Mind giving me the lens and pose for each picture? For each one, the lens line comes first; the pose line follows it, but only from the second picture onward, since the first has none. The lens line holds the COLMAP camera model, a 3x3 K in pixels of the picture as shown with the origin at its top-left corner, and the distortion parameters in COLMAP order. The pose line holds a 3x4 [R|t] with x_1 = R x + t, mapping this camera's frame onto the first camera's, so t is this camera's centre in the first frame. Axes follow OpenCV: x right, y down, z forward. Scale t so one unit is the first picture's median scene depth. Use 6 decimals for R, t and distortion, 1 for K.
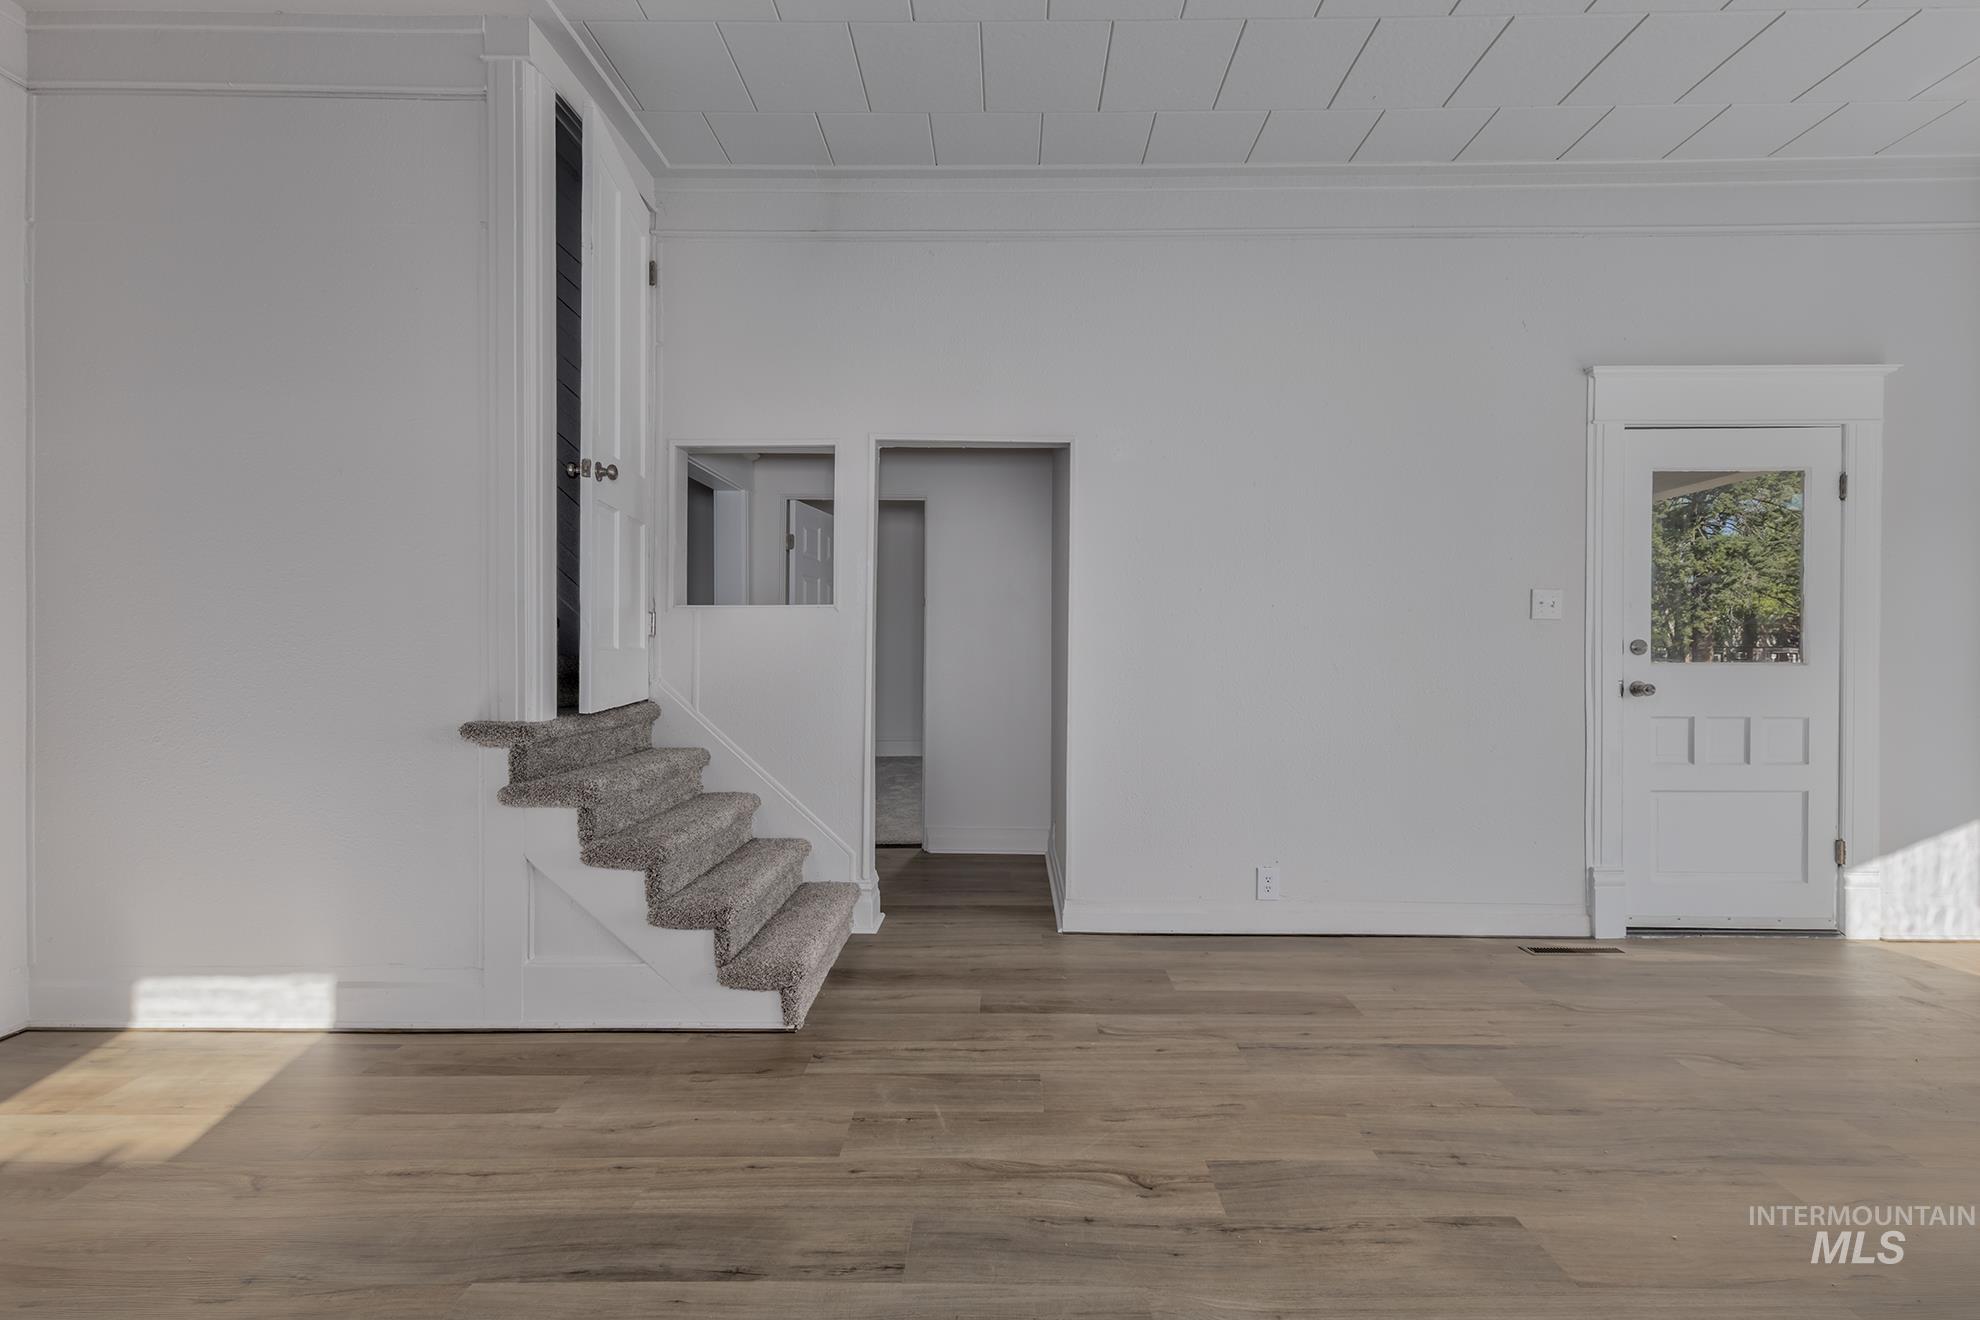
lens RADIAL K [[794.8, 0, 990.0], [0, 794.8, 660.0], [0, 0, 1]] dist [0.010131, 0.000169]
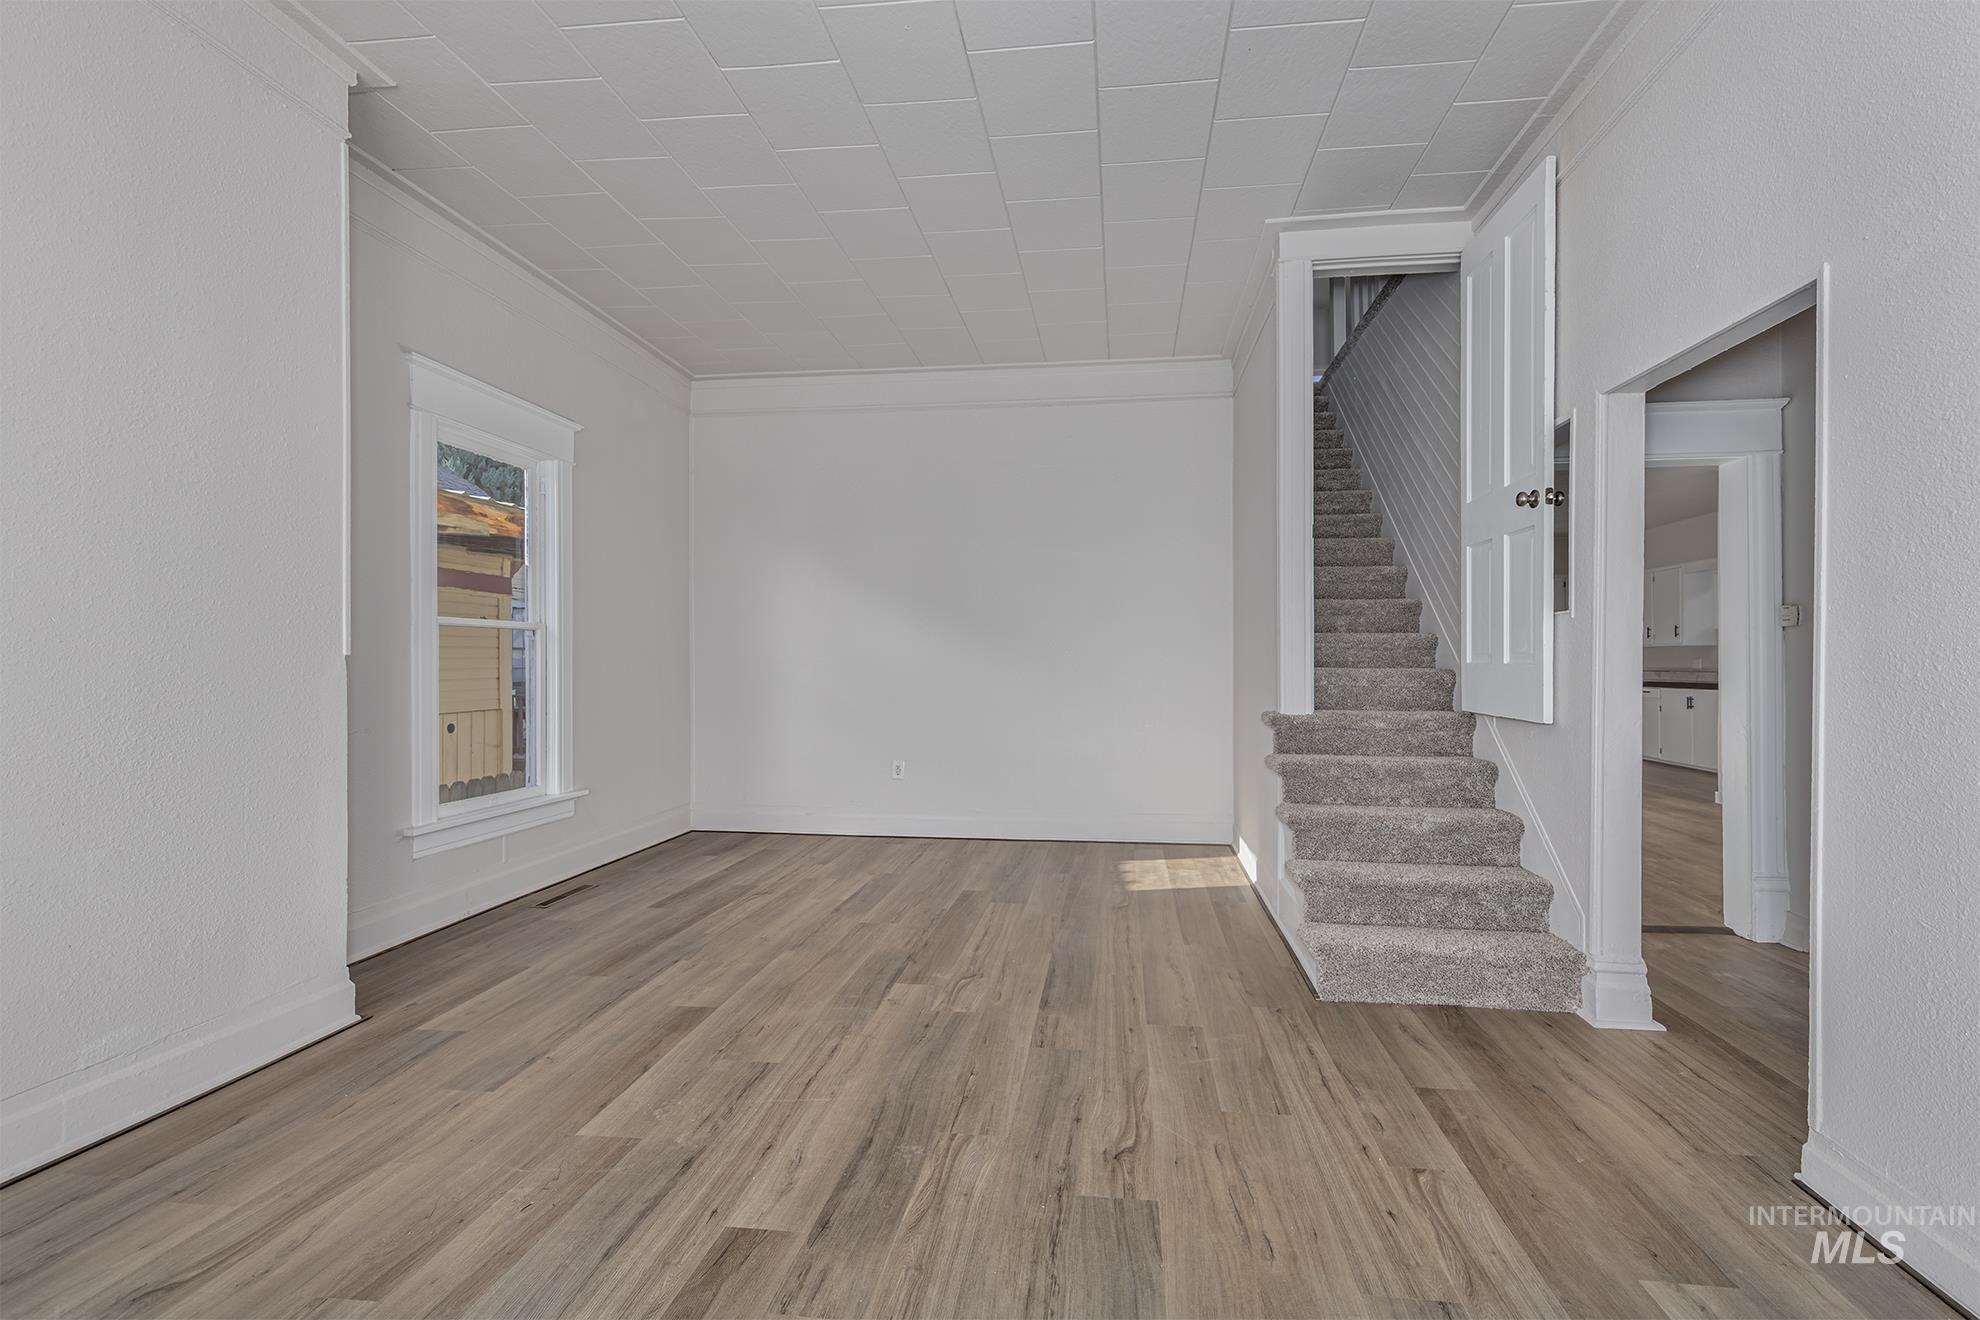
lens RADIAL K [[771.1, 0, 998.7], [0, 771.1, 642.6], [0, 0, 1]] dist [0.007279, 0.000192]
pose [[-0.122520, -0.026713, -0.992107, 0.714823], [-0.013460, 0.999591, -0.025252, -0.000870], [0.992375, 0.010260, -0.122829, 0.543660]]
